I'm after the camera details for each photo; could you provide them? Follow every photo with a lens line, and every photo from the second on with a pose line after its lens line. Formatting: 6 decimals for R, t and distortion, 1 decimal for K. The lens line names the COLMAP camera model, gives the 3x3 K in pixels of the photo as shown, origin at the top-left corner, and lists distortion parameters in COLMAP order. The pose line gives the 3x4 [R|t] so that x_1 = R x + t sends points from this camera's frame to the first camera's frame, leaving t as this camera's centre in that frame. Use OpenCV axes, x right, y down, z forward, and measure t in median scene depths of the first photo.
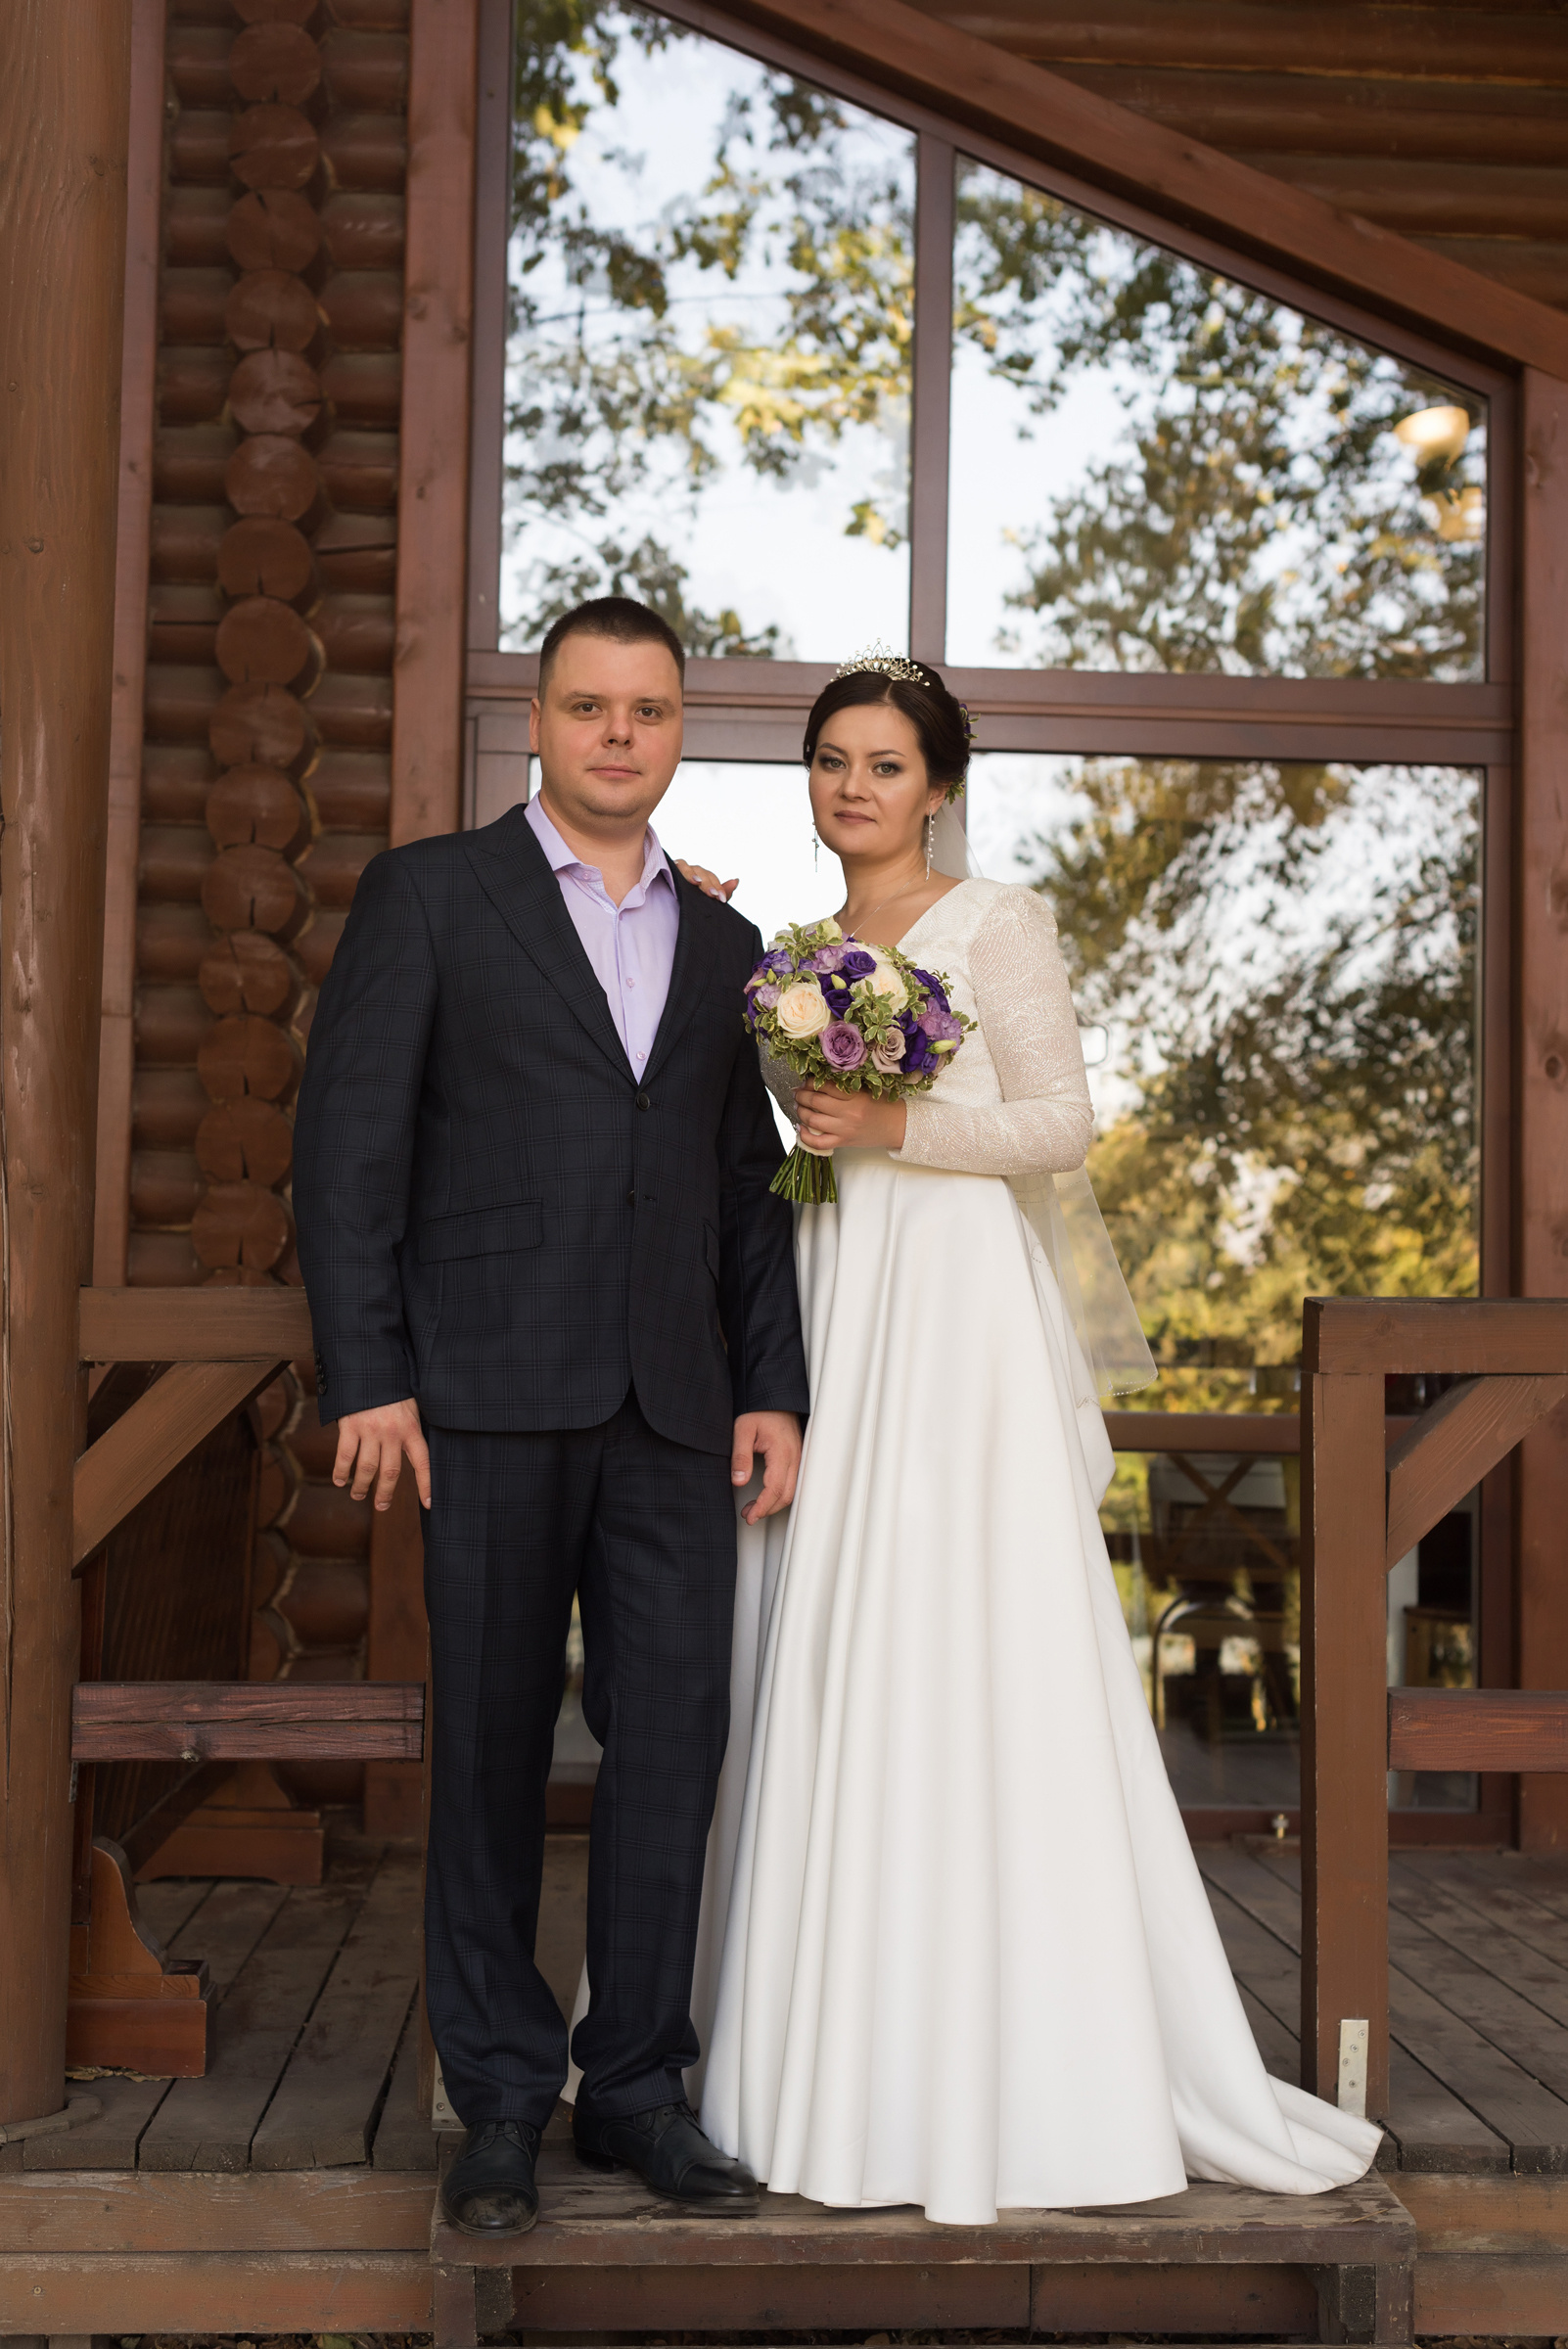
lens RADIAL K [[3577.3, 0, 778.2], [0, 3577.3, 1167.3], [0, 0, 1]] dist [0.105636, 0.000000]
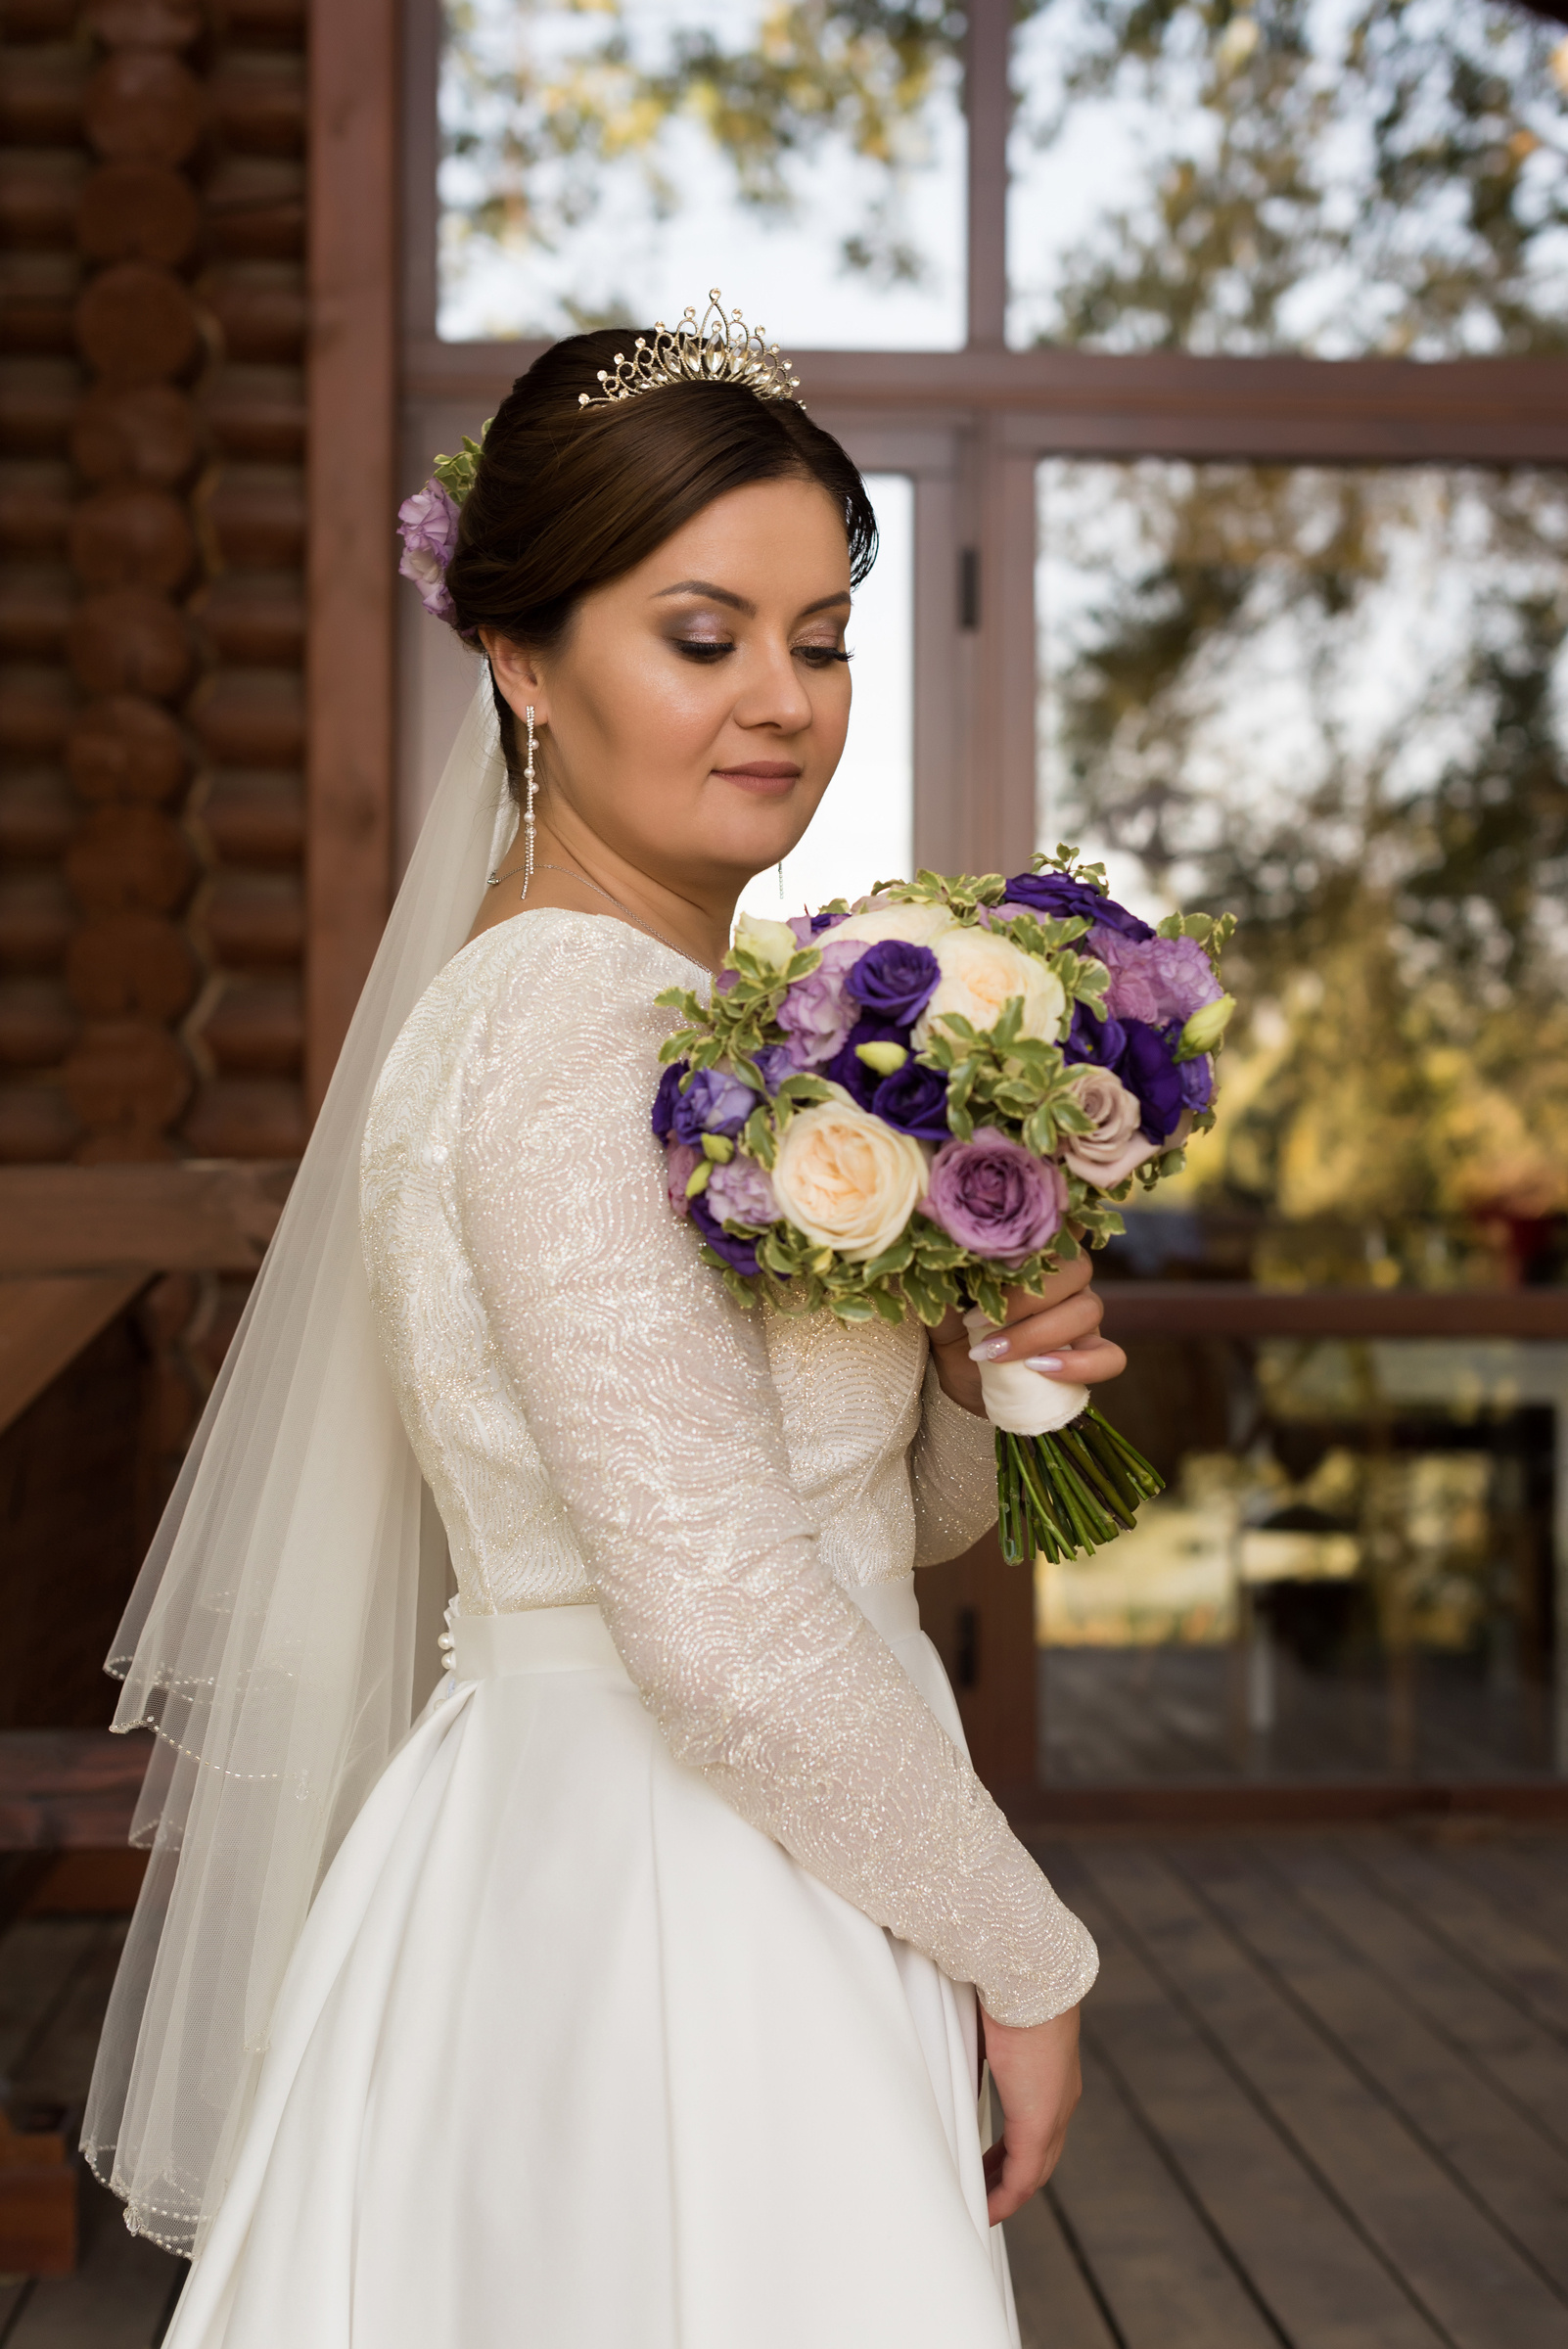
lens RADIAL K [[3577.3, 0, 787.2], [0, 3577.3, 1179.6], [0, 0, 1]] dist [0.105636, 0.000000]
pose [[0.999758, -0.014582, 0.016483, -0.010635], [0.013771, 0.998738, 0.048305, 0.001841], [-0.017166, -0.048066, 0.998697, 0.118834]]
